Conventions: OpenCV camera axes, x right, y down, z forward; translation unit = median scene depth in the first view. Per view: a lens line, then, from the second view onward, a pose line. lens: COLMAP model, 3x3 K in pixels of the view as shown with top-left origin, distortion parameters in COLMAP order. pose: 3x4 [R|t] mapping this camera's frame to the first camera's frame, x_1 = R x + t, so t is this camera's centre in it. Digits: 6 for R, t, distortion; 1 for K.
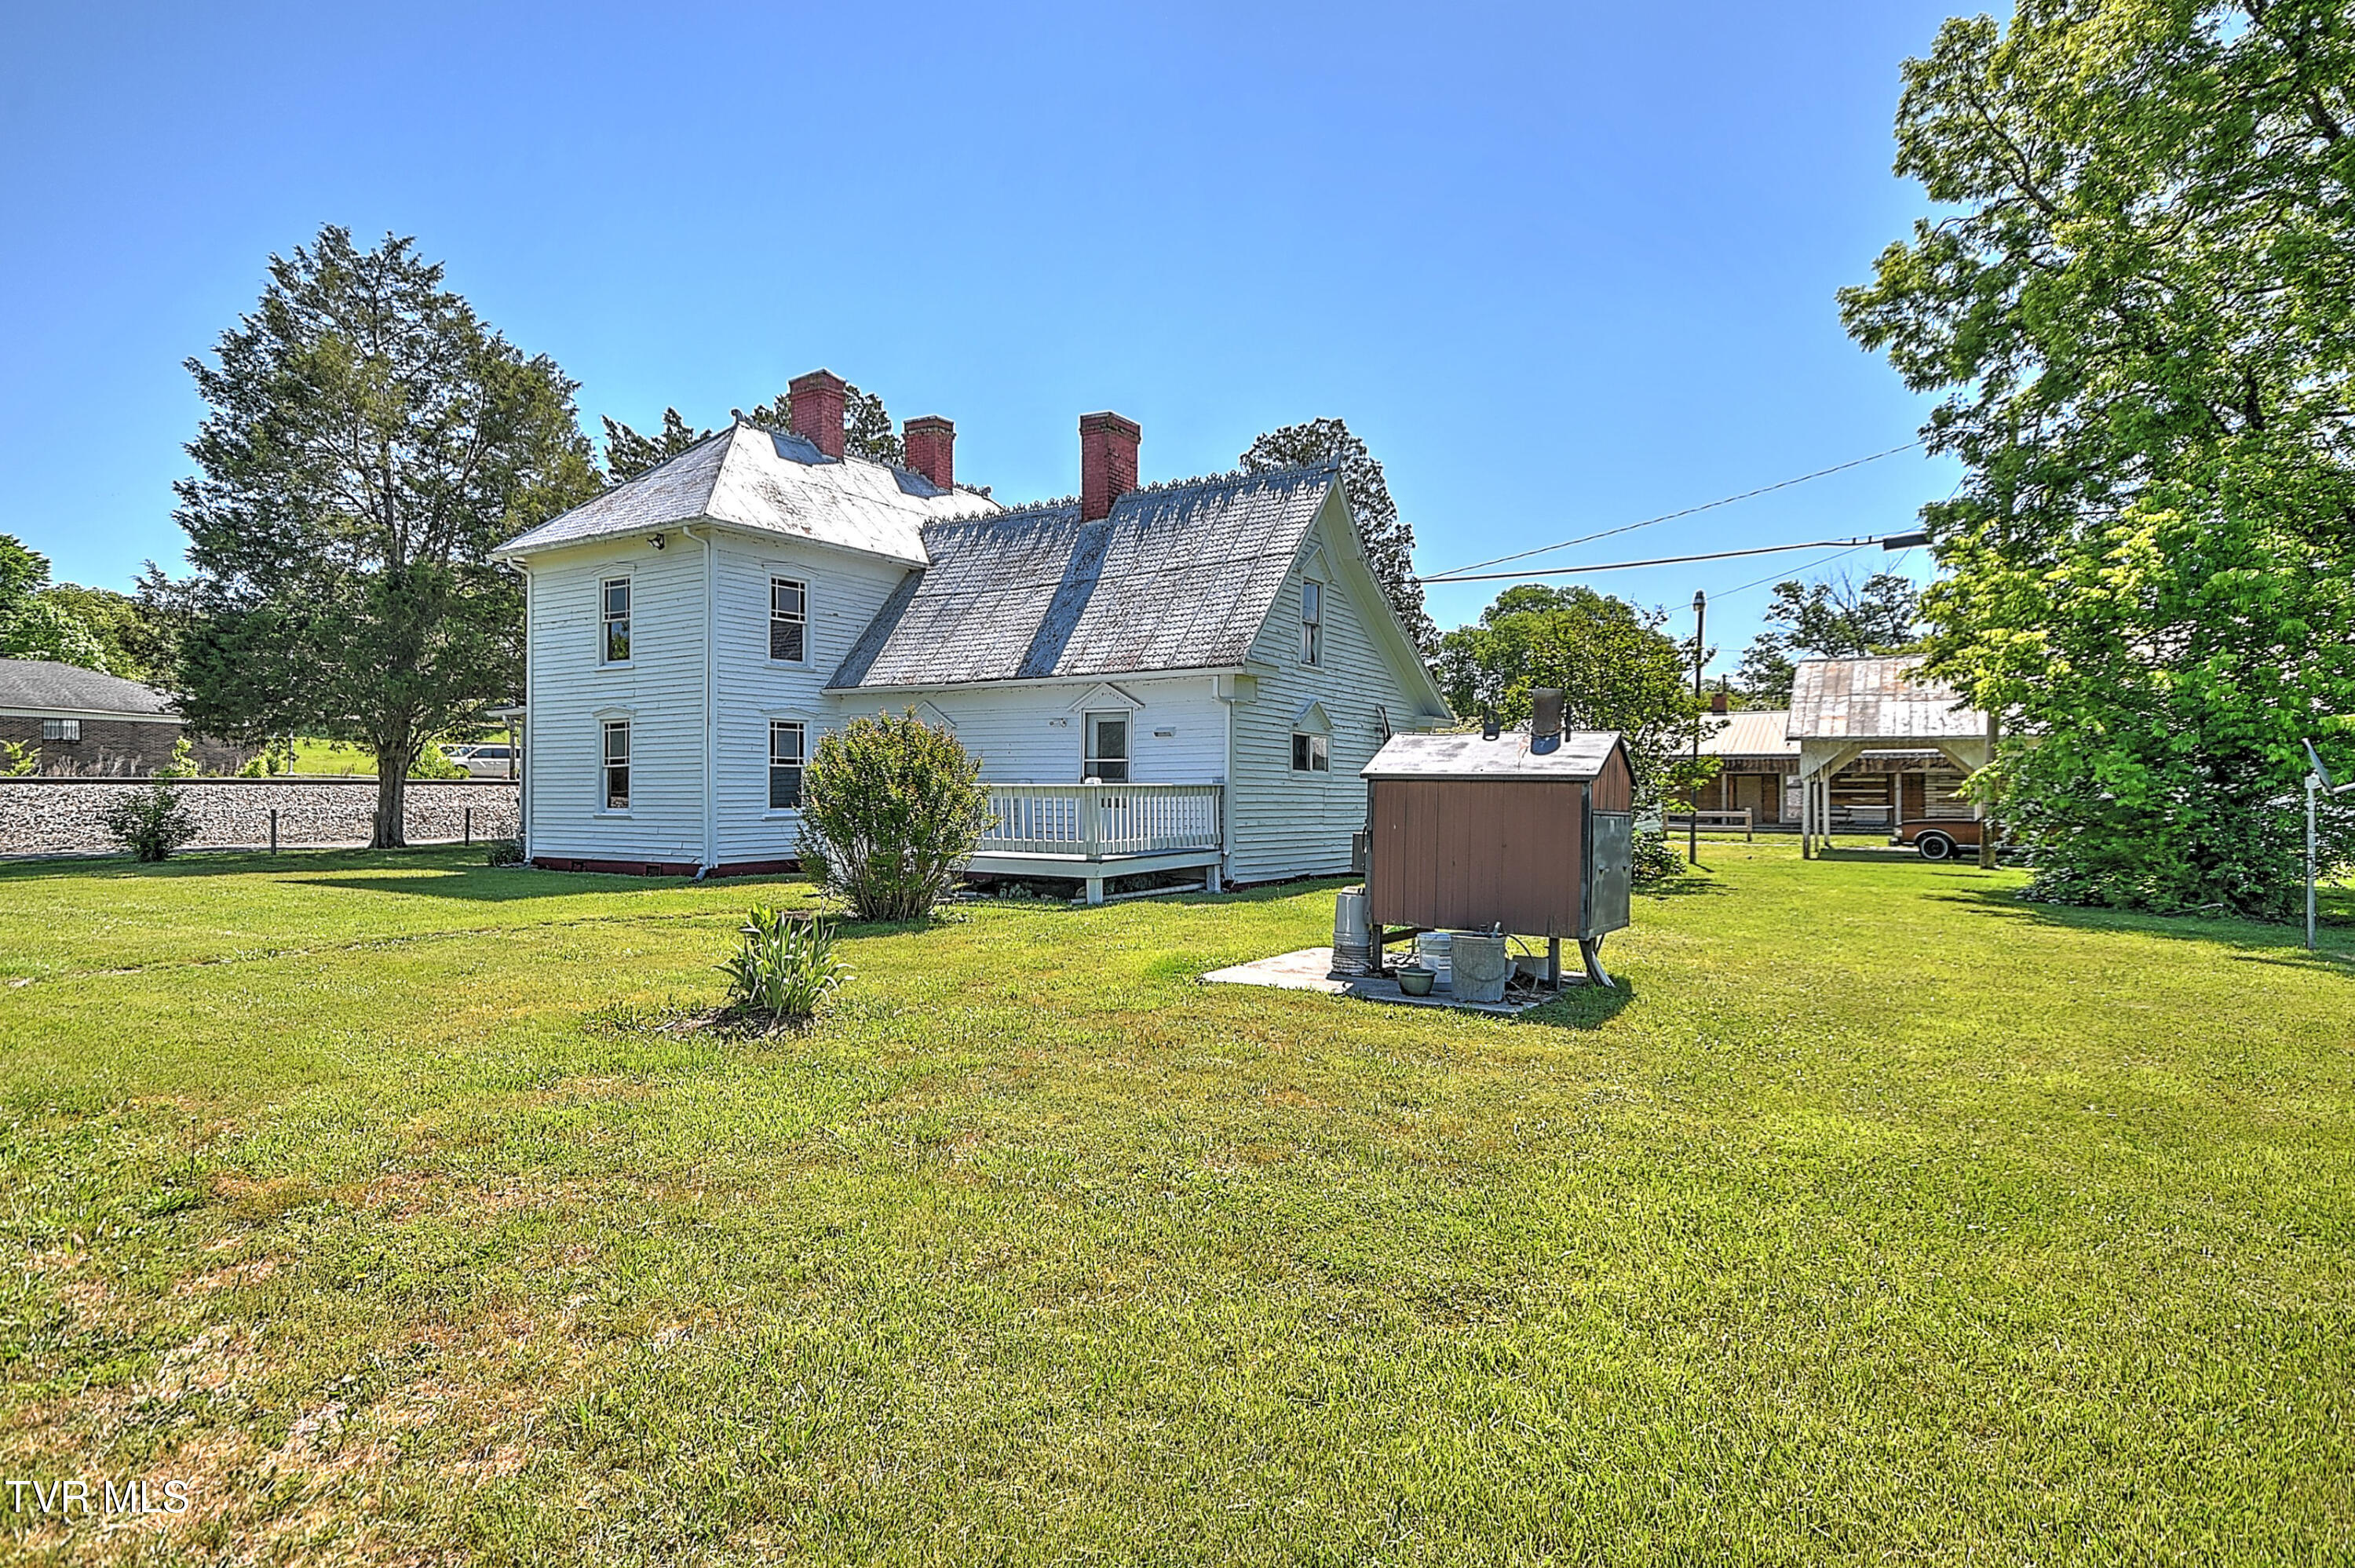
lens RADIAL K [[1240.5, 0, 1177.5], [0, 1240.5, 784.0], [0, 0, 1]] dist [0.033099, -0.000006]
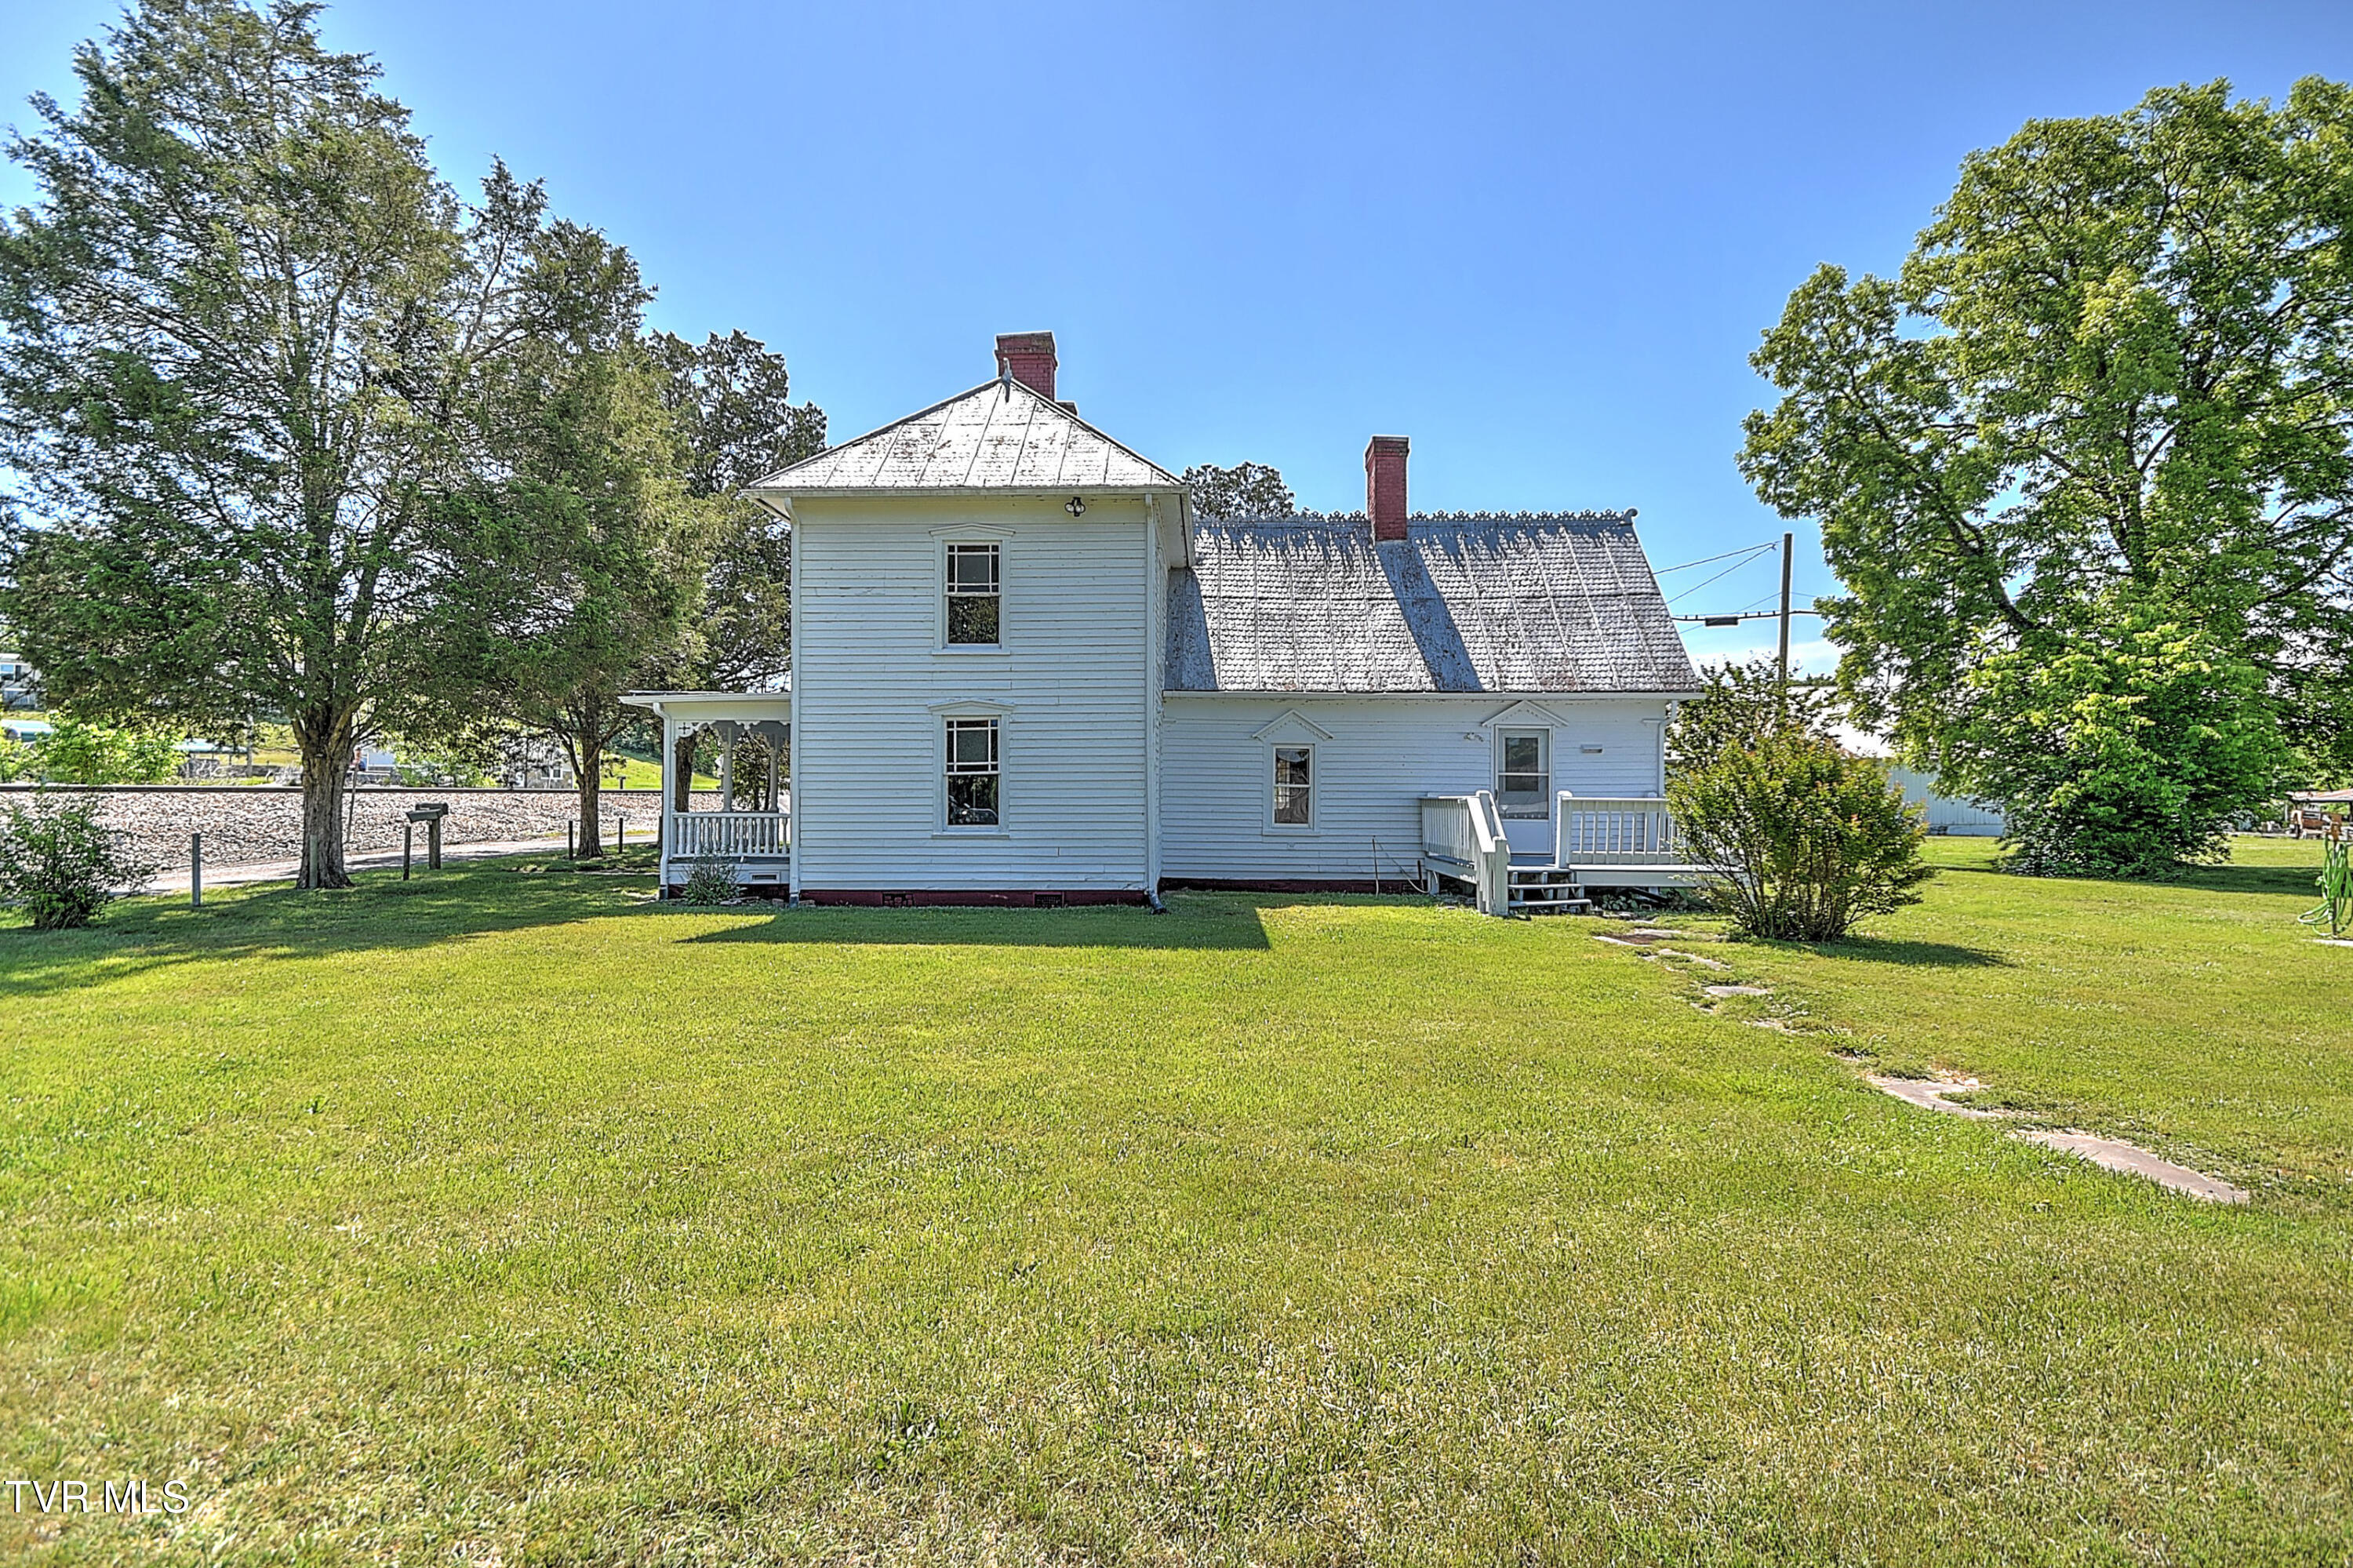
lens RADIAL K [[1075.0, 0, 1173.8], [0, 1075.0, 796.0], [0, 0, 1]] dist [-0.015925, -0.000120]
pose [[0.849925, -0.007163, 0.526855, -0.706651], [-0.006862, 0.999672, 0.024661, -0.018544], [-0.526859, -0.024576, 0.849597, 0.336749]]
